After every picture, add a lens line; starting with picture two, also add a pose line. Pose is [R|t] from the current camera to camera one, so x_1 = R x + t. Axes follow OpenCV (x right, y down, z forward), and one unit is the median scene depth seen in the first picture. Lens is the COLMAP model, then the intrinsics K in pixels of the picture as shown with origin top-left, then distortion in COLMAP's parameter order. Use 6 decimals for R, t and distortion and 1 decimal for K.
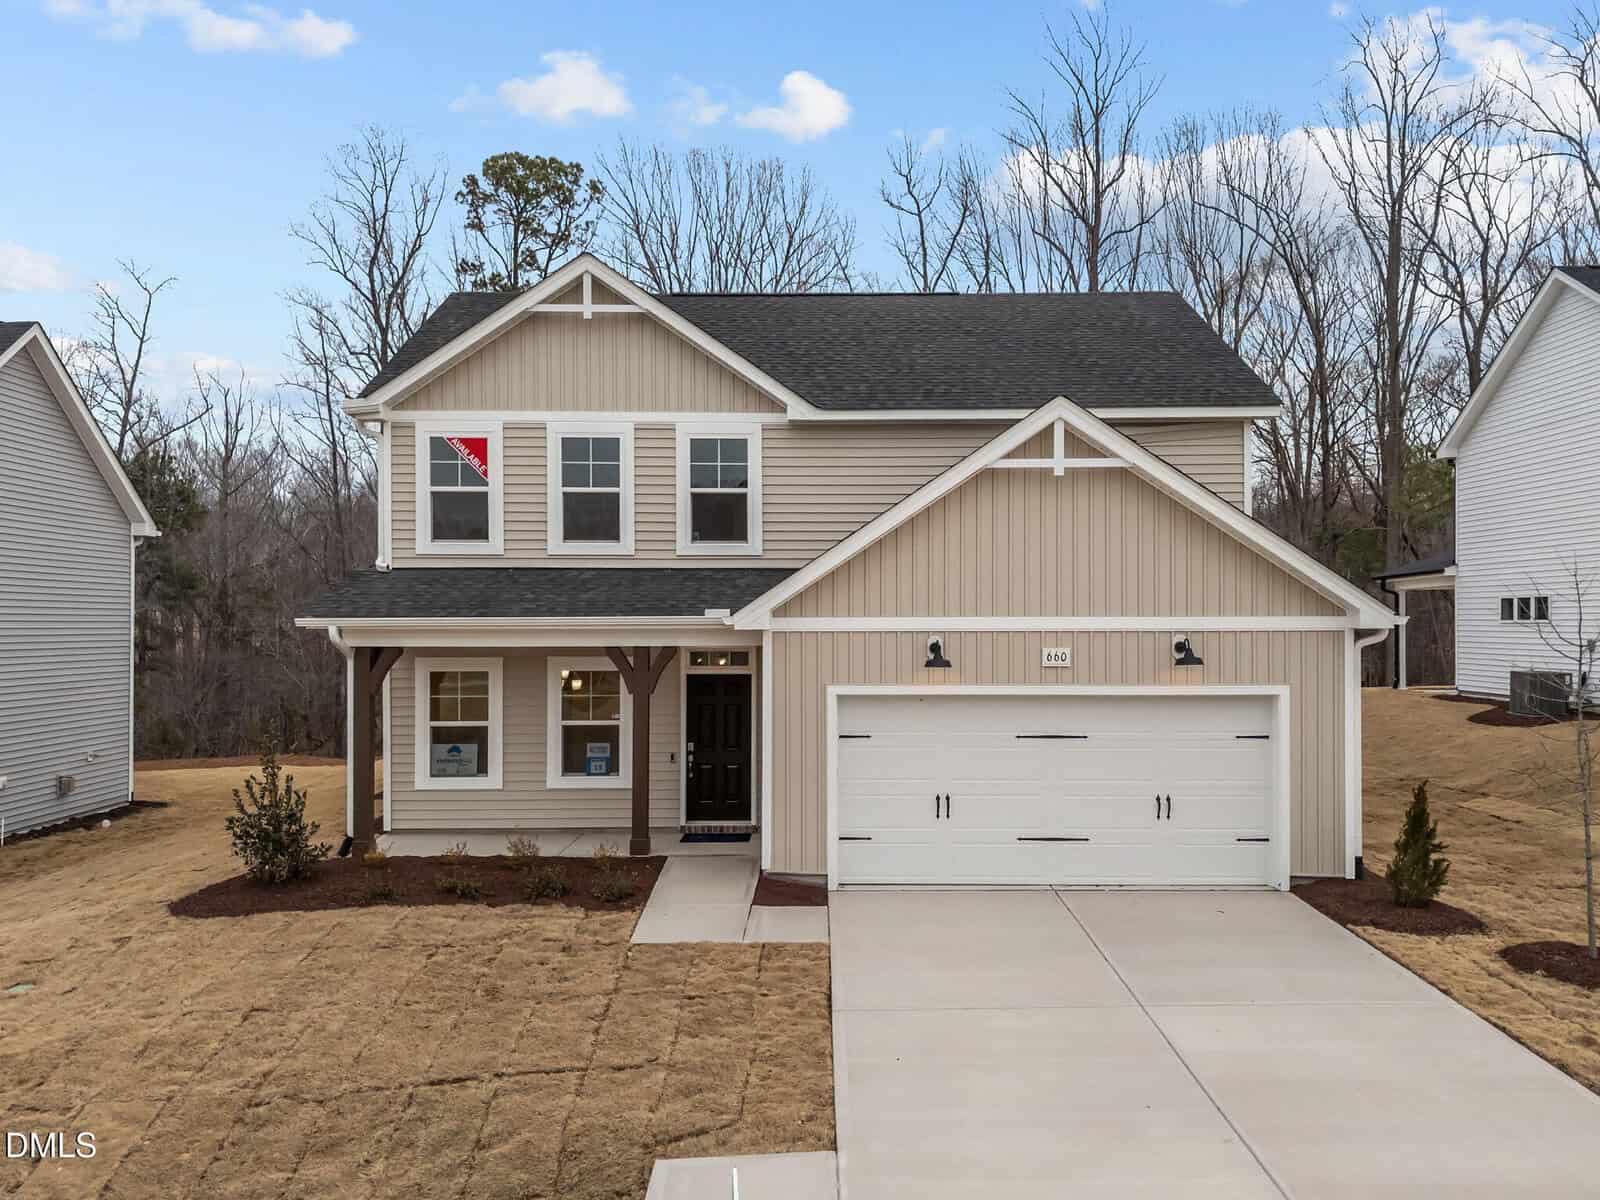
lens RADIAL K [[1193.1, 0, 811.0], [0, 1193.1, 607.1], [0, 0, 1]] dist [0.034854, -0.011014]
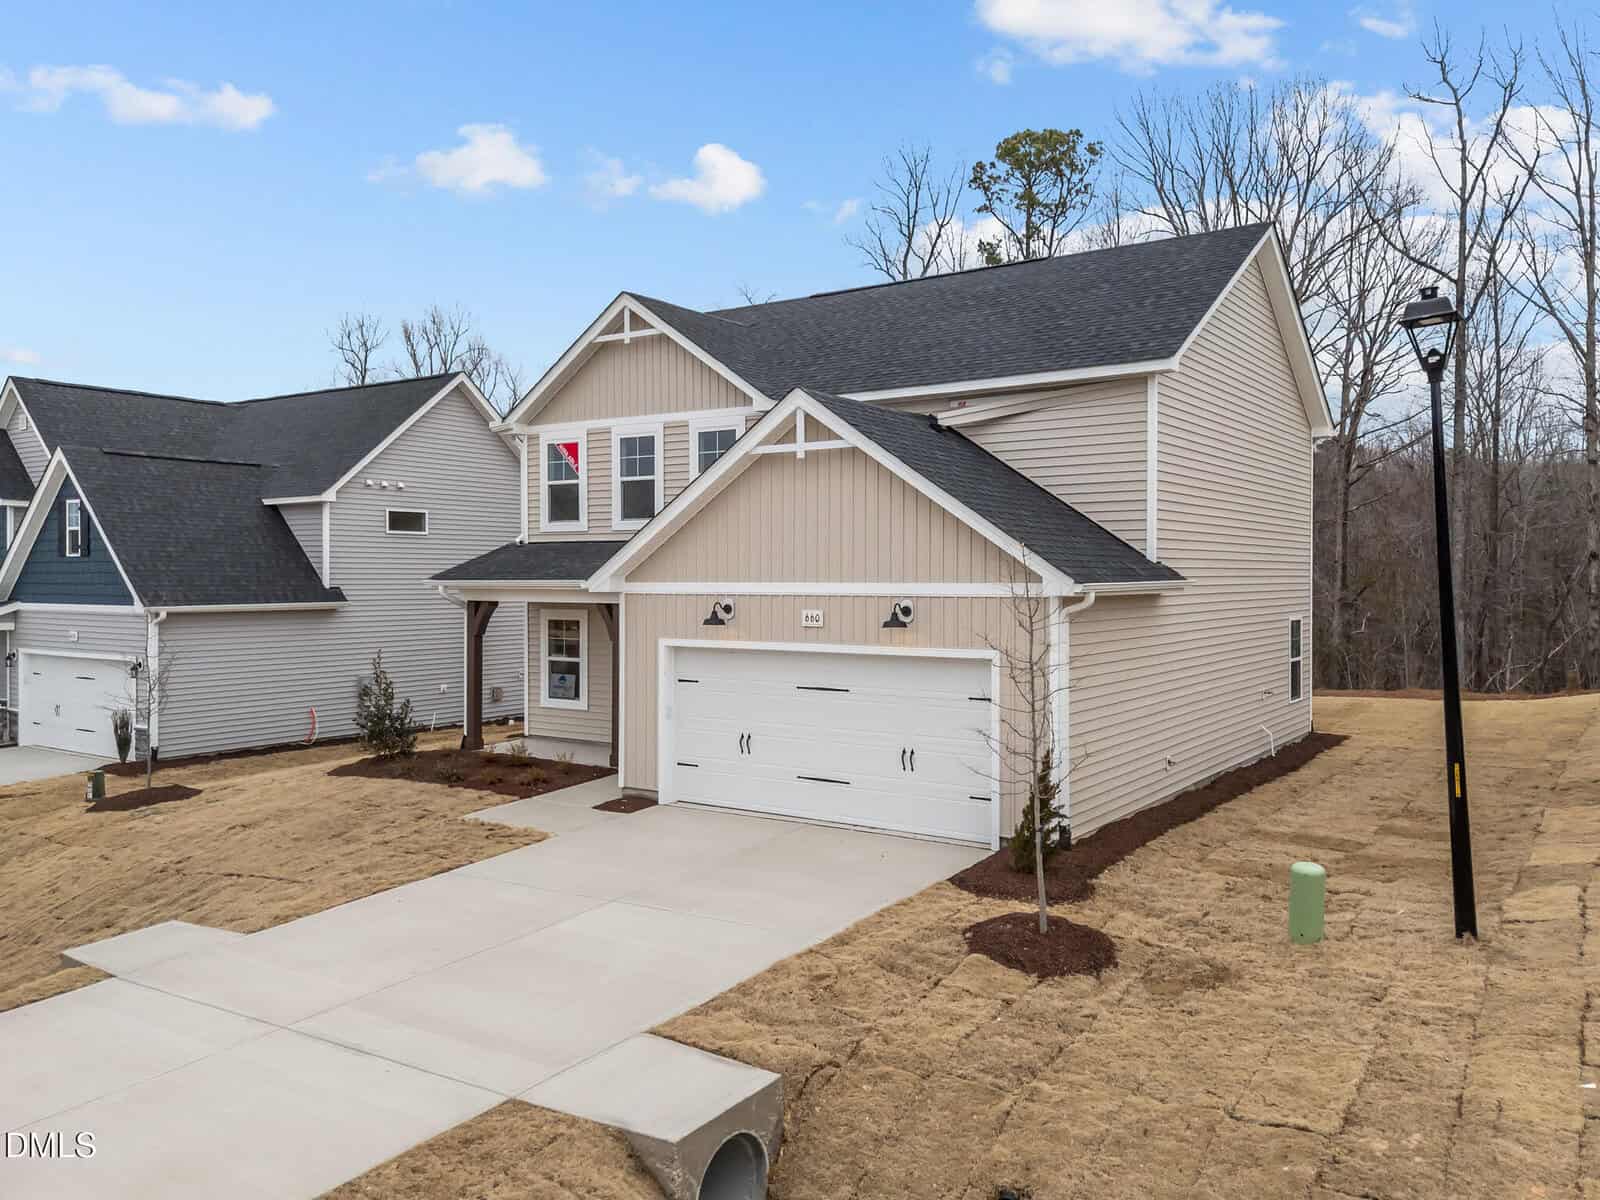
lens RADIAL K [[1193.1, 0, 821.4], [0, 1193.1, 580.6], [0, 0, 1]] dist [0.034854, -0.011014]
pose [[0.830737, 0.003650, -0.556653, 0.682523], [0.007119, 0.999827, 0.017179, -0.010607], [0.556620, -0.018234, 0.830567, 0.059677]]
